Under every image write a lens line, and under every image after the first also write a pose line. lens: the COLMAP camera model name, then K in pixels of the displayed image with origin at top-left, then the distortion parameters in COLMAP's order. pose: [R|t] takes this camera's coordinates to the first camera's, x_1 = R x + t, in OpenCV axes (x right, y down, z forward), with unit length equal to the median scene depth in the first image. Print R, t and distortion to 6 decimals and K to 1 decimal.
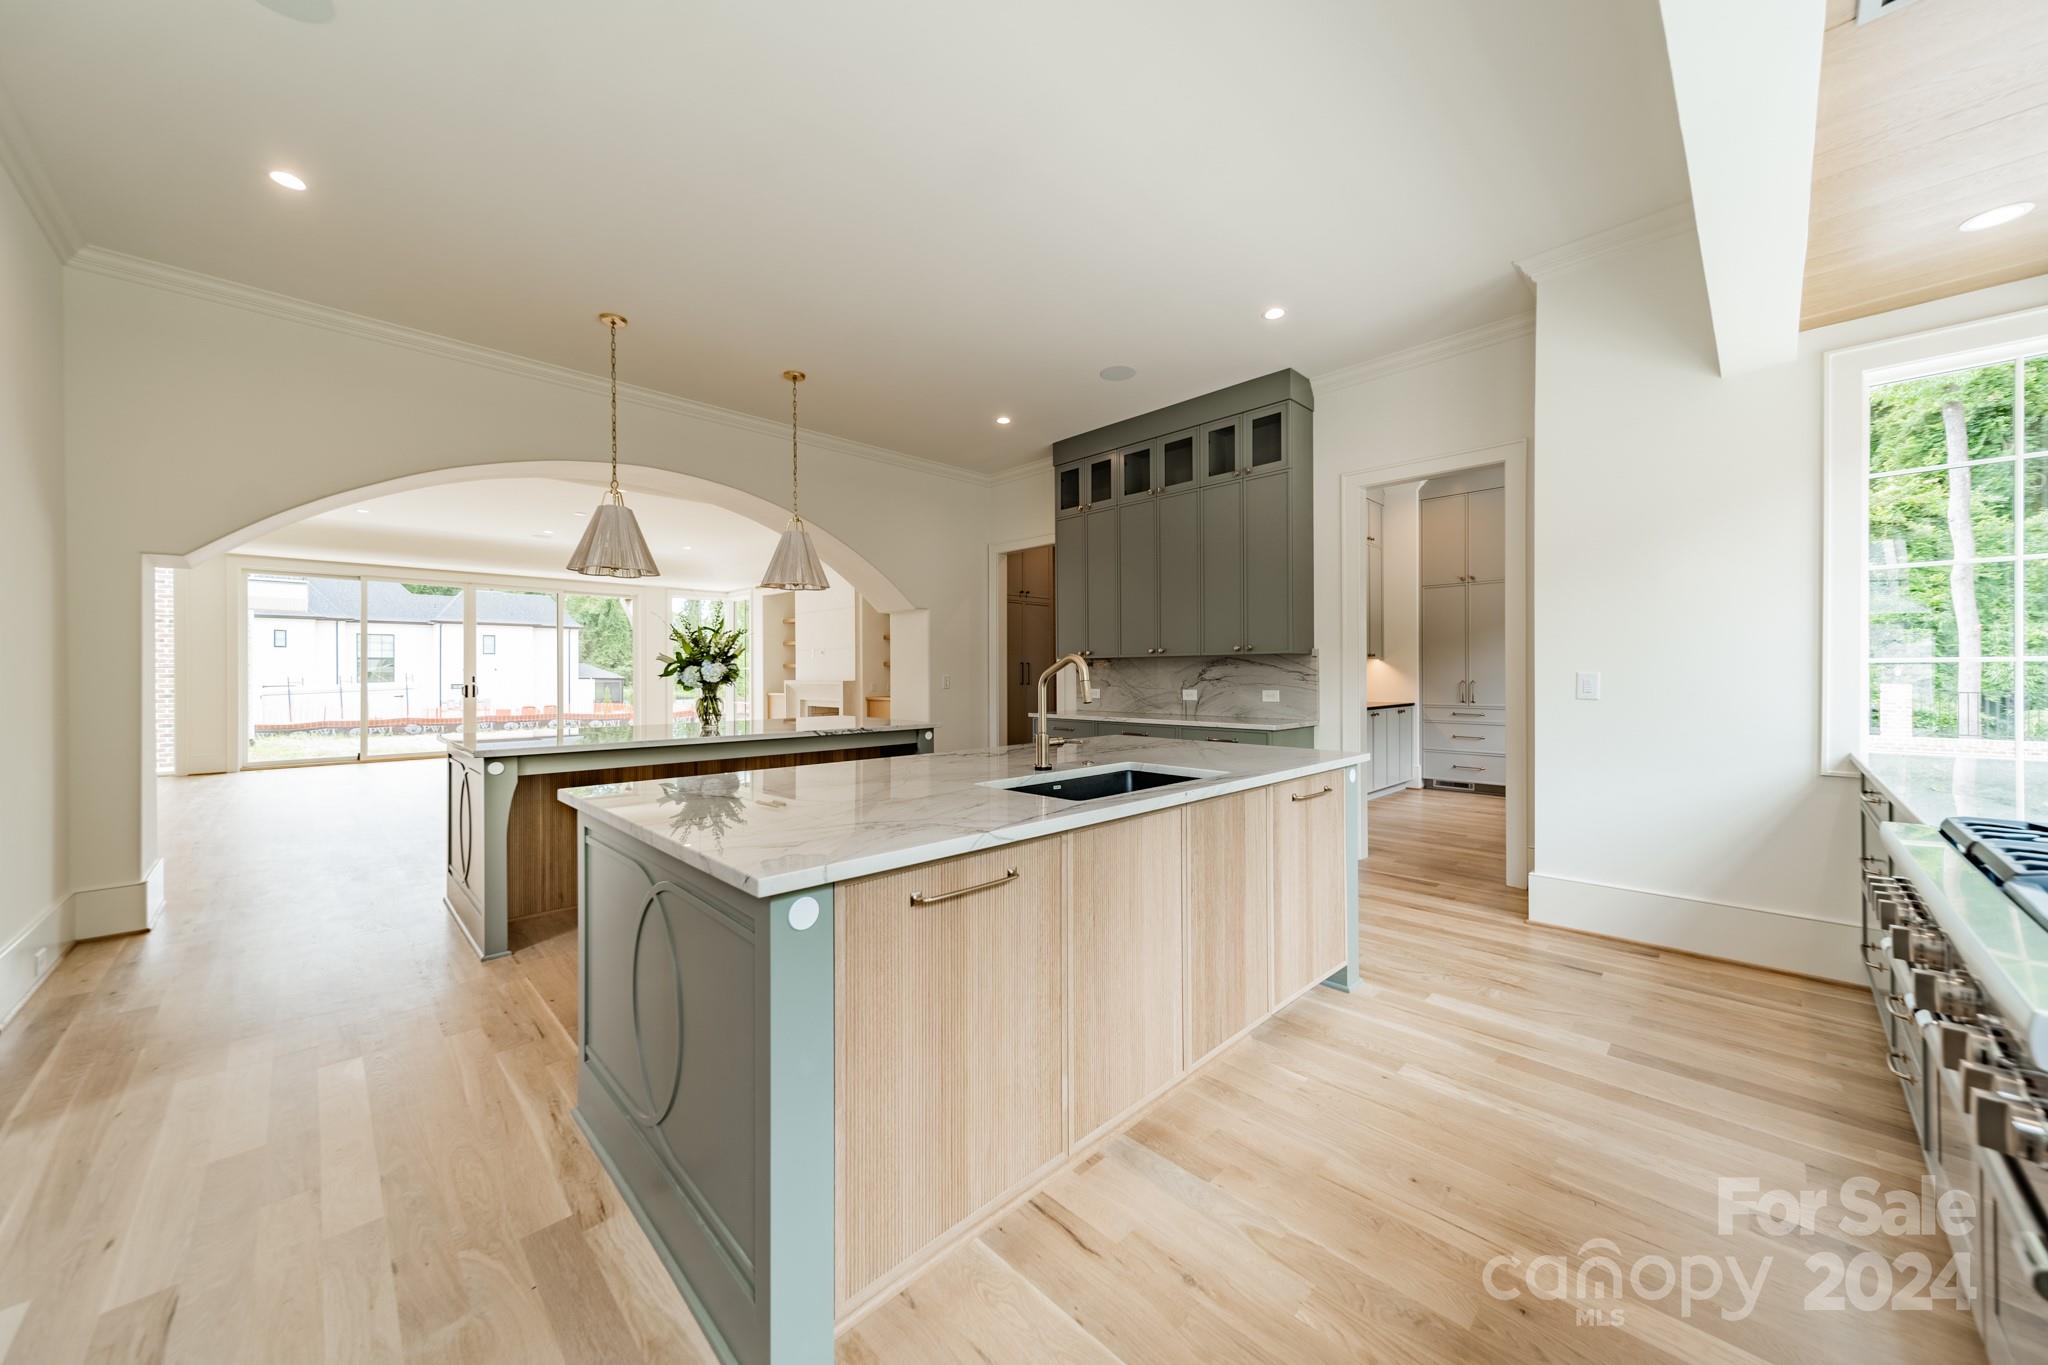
lens RADIAL K [[726.3, 0, 1030.9], [0, 726.3, 680.3], [0, 0, 1]] dist [0.006536, 0.000522]
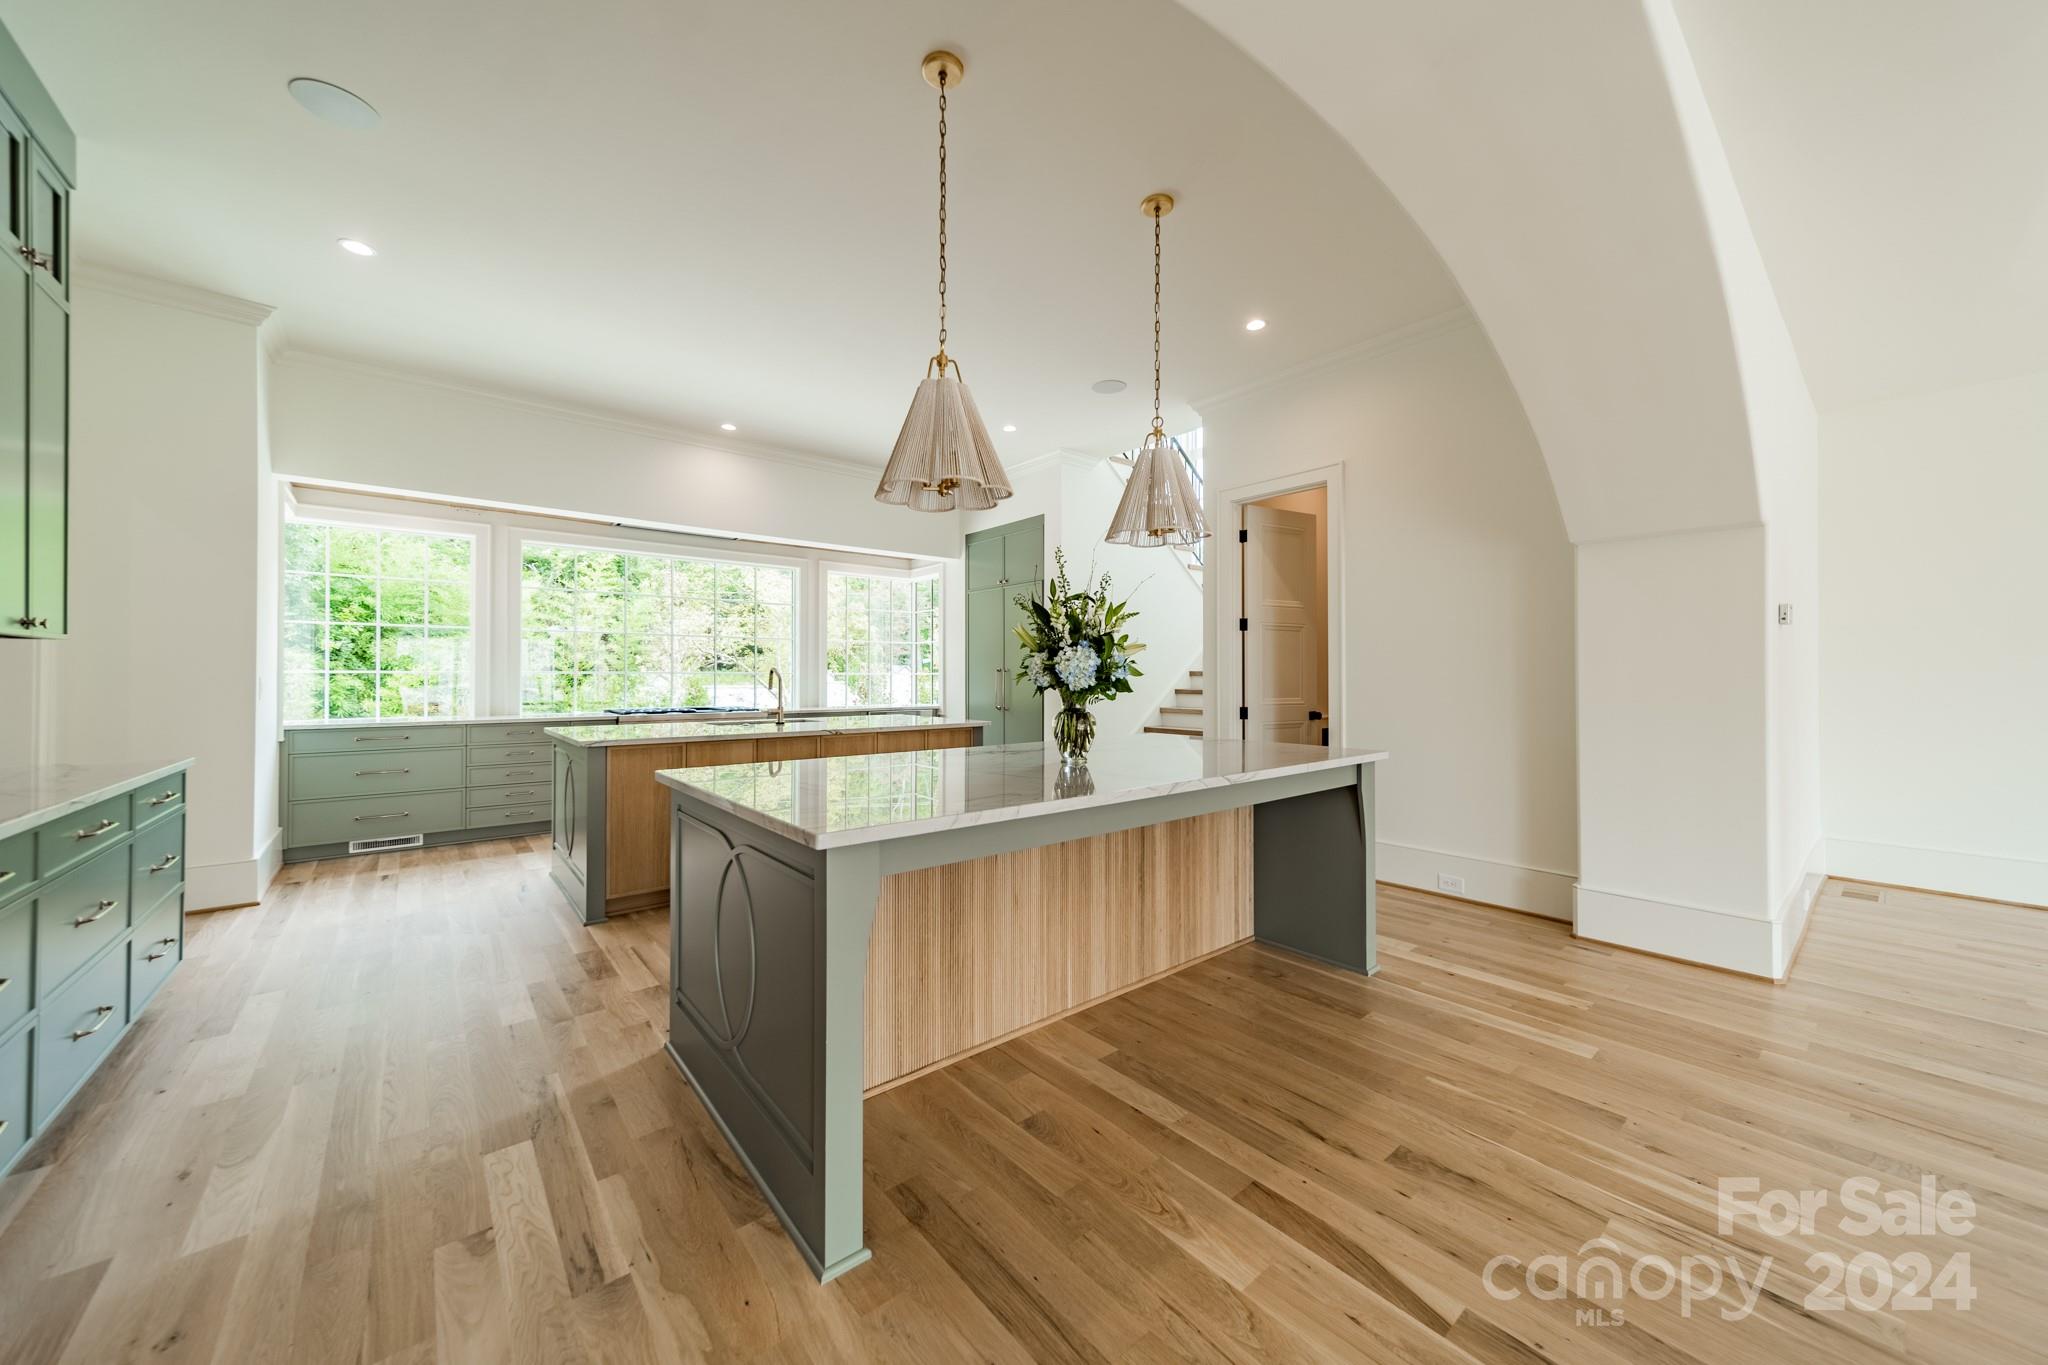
lens RADIAL K [[726.3, 0, 1035.5], [0, 726.3, 672.2], [0, 0, 1]] dist [0.006536, 0.000522]
pose [[-0.997067, 0.005180, 0.076356, -0.424426], [0.005106, 0.999986, -0.001169, -0.007102], [-0.076361, -0.000775, -0.997080, 1.487521]]
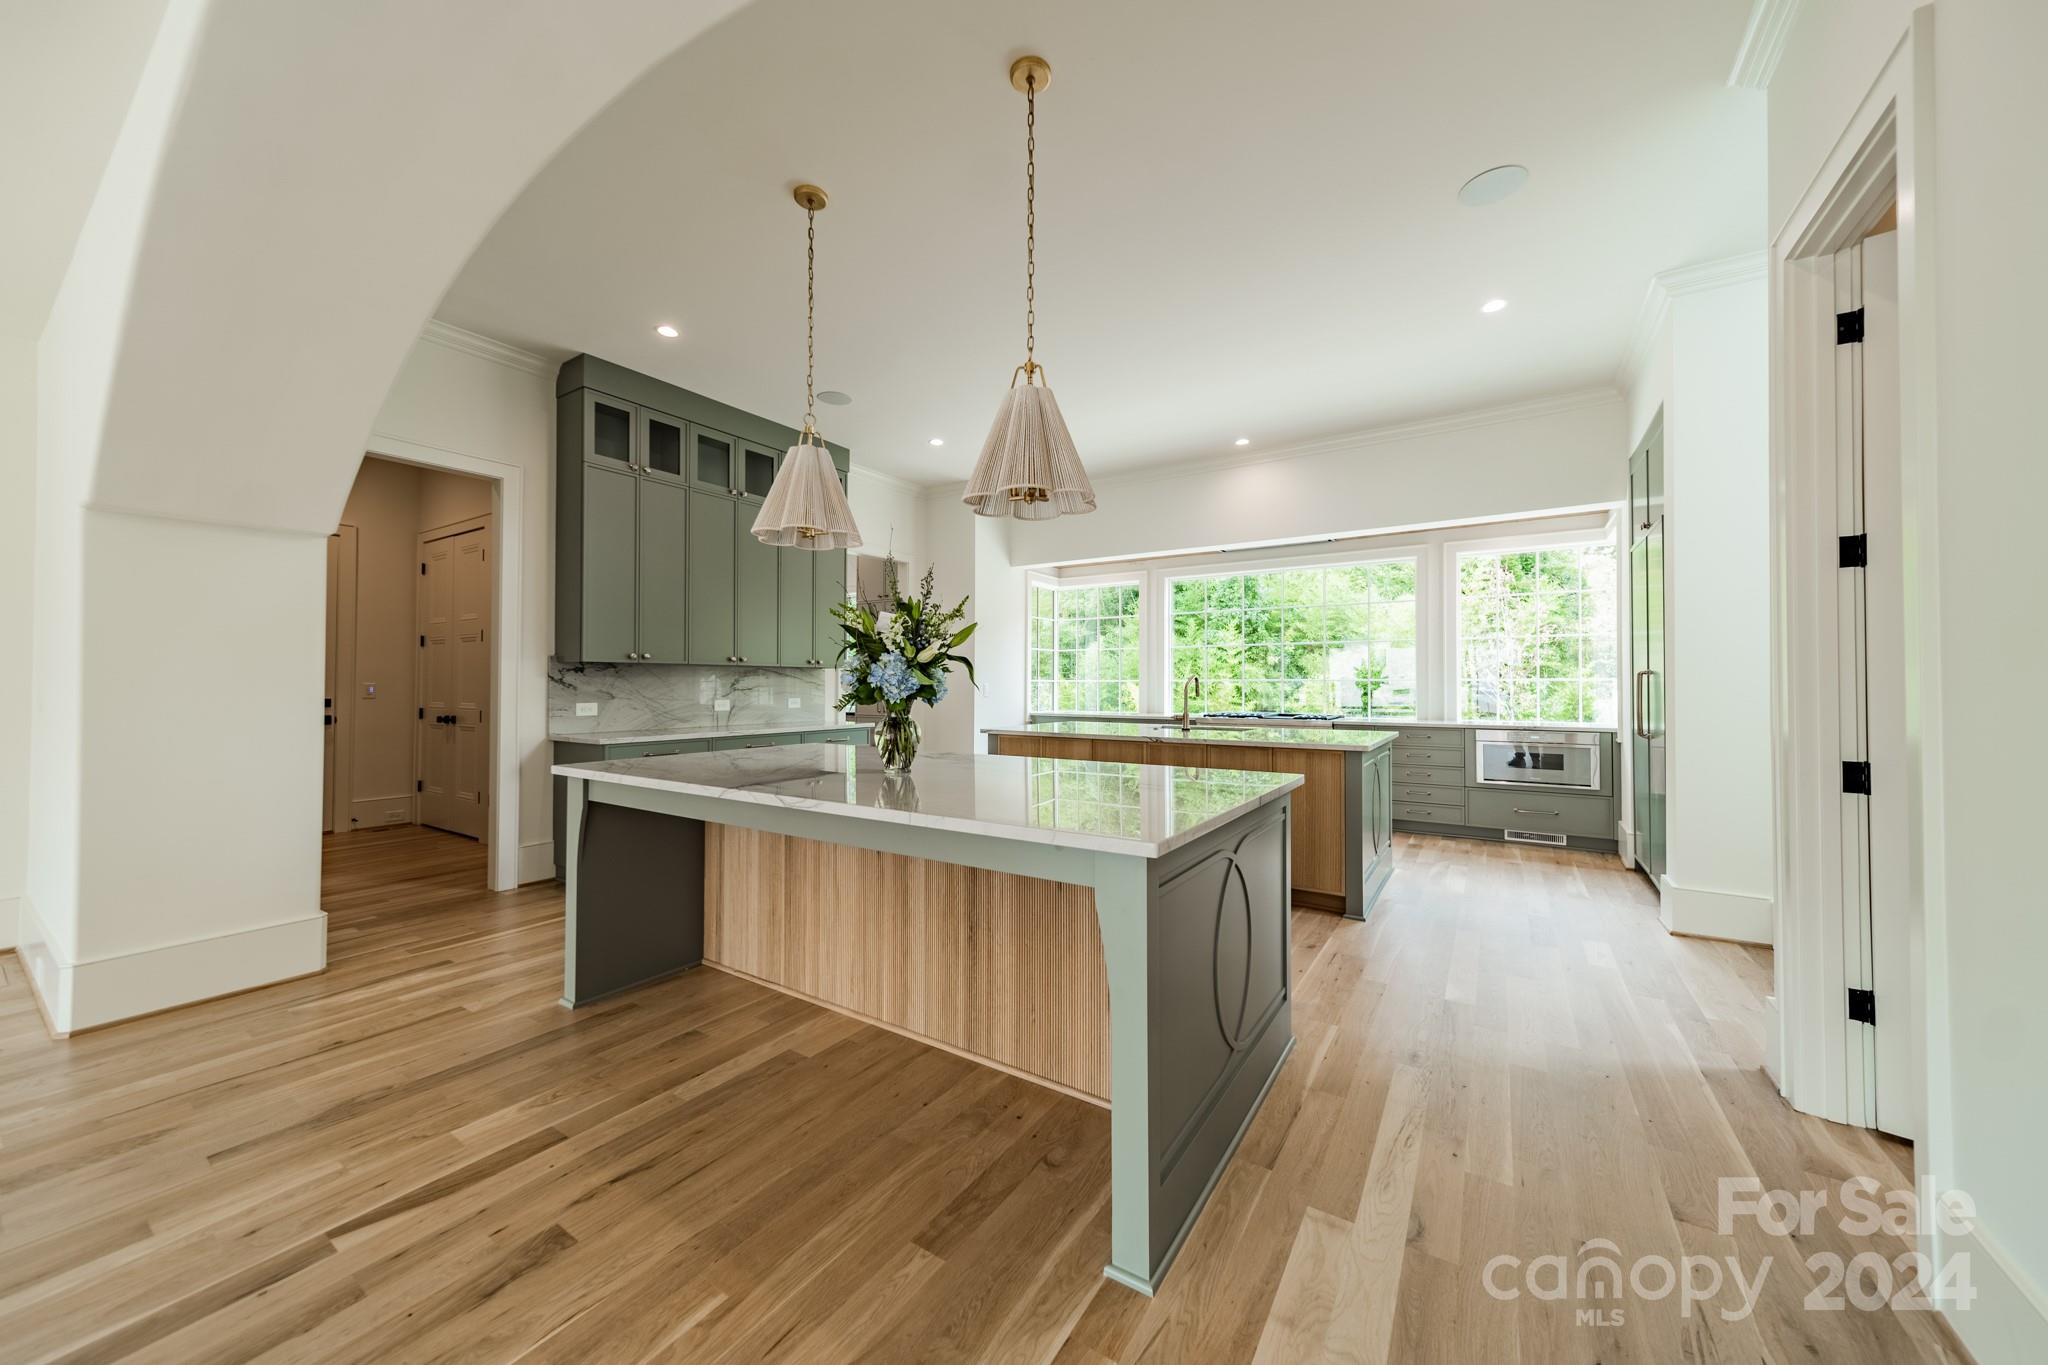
lens RADIAL K [[726.3, 0, 1023.7], [0, 726.3, 676.7], [0, 0, 1]] dist [0.006536, 0.000522]
pose [[-0.209086, 0.013943, 0.977798, -0.962002], [0.007590, 0.999891, -0.012635, -0.003414], [-0.977868, 0.004780, -0.209169, 0.949472]]
